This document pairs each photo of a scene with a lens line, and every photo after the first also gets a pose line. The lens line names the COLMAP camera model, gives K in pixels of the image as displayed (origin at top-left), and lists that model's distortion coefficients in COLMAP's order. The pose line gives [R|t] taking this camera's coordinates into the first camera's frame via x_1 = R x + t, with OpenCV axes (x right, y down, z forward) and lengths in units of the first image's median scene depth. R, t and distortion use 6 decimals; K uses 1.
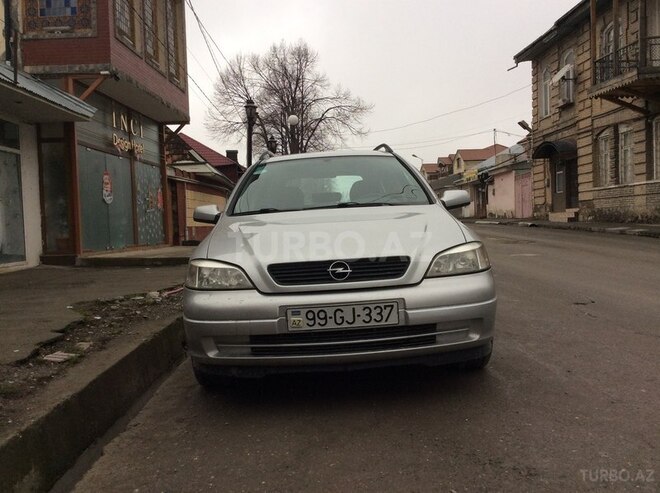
lens RADIAL K [[594.6, 0, 336.0], [0, 594.6, 243.9], [0, 0, 1]] dist [0.062755, -0.119615]
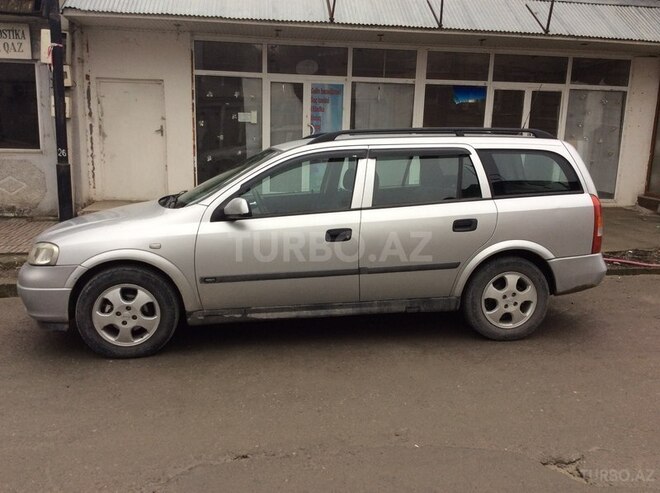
lens RADIAL K [[594.6, 0, 330.6], [0, 594.6, 250.5], [0, 0, 1]] dist [0.062755, -0.119615]
pose [[0.137596, 0.230717, -0.963243, 0.398072], [-0.064847, 0.972505, 0.223672, -0.080341], [0.988363, 0.031687, 0.148774, 0.365539]]
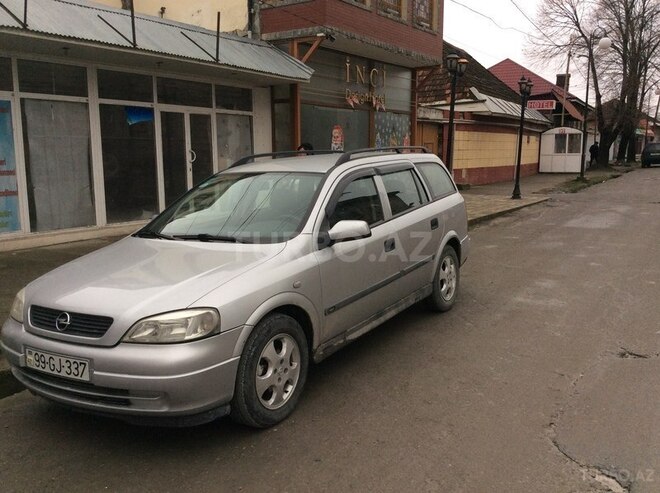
lens RADIAL K [[594.6, 0, 331.4], [0, 594.6, 249.8], [0, 0, 1]] dist [0.062755, -0.119615]
pose [[0.839111, 0.109820, -0.532759, 0.237642], [-0.037348, 0.988728, 0.144987, -0.063105], [0.542677, -0.101762, 0.833754, 0.087151]]
